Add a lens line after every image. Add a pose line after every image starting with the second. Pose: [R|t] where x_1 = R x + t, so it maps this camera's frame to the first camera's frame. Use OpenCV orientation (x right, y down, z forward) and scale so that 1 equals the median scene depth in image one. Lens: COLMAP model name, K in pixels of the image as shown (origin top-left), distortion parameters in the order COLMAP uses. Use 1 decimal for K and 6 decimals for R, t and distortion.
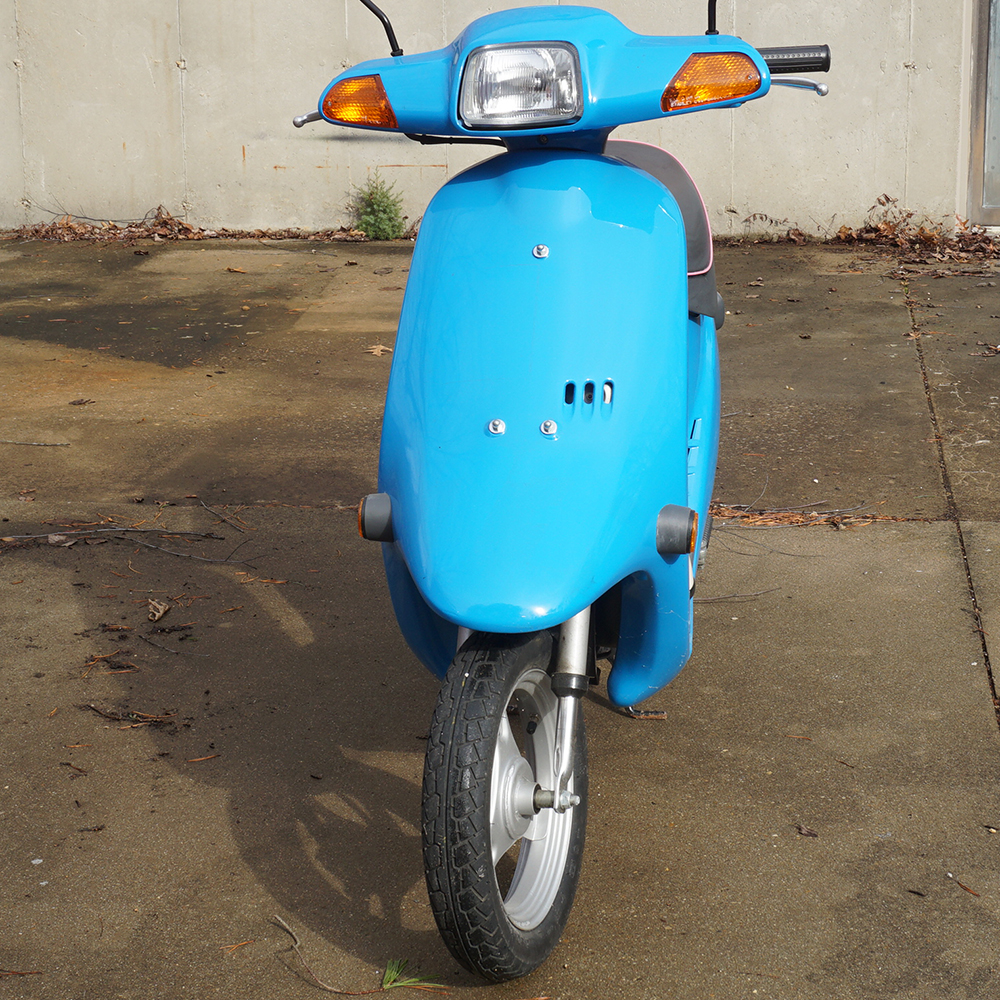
lens RADIAL K [[2388.6, 0, 542.9], [0, 2388.6, 436.9], [0, 0, 1]] dist [-0.007412, 0.000000]
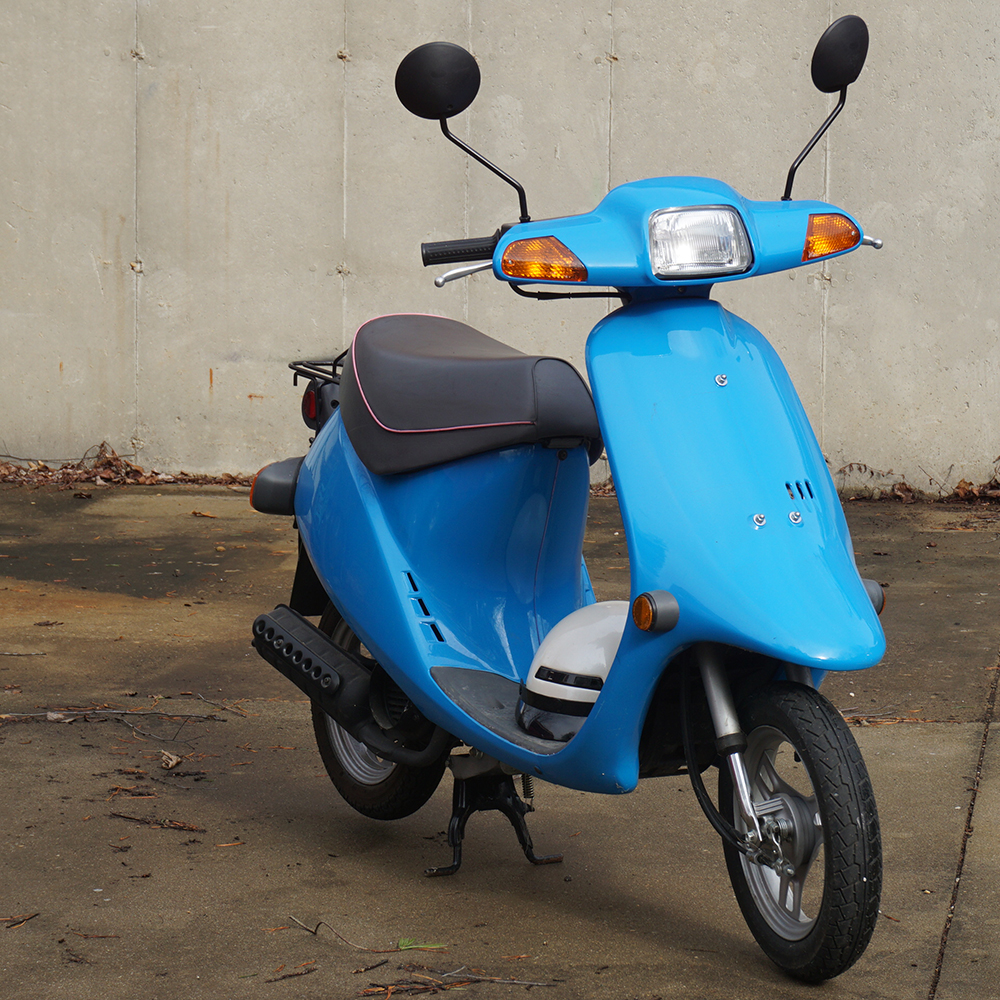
lens RADIAL K [[4088.6, 0, 474.9], [0, 4088.6, 496.9], [0, 0, 1]] dist [0.079069, 0.000000]
pose [[0.999098, 0.018590, -0.038190, 0.016433], [-0.022793, 0.993362, -0.112750, 0.076689], [0.035841, 0.113518, 0.992889, -0.367840]]
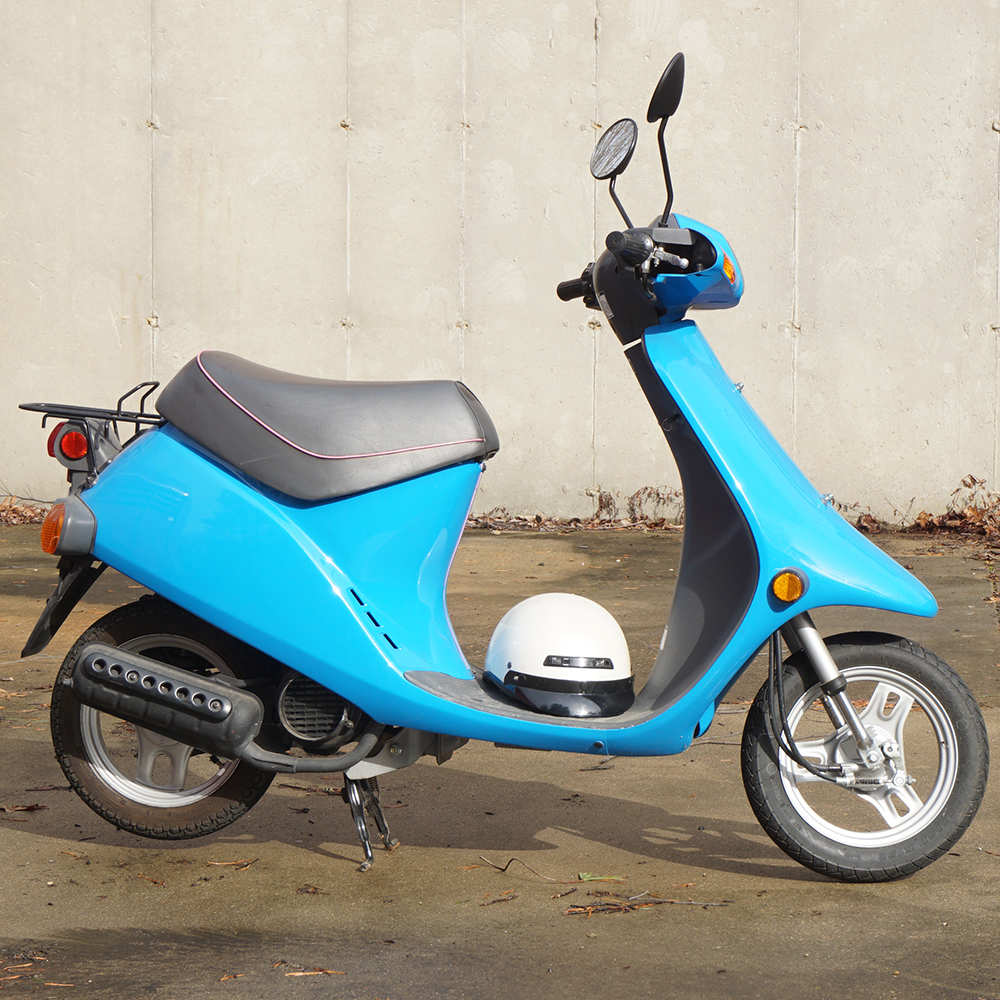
lens RADIAL K [[4088.6, 0, 500.4], [0, 4088.6, 499.4], [0, 0, 1]] dist [0.079069, 0.000000]
pose [[0.999869, 0.008526, 0.013791, -0.048795], [-0.006632, 0.991225, -0.132019, 0.106743], [-0.014795, 0.131910, 0.991151, -0.478405]]
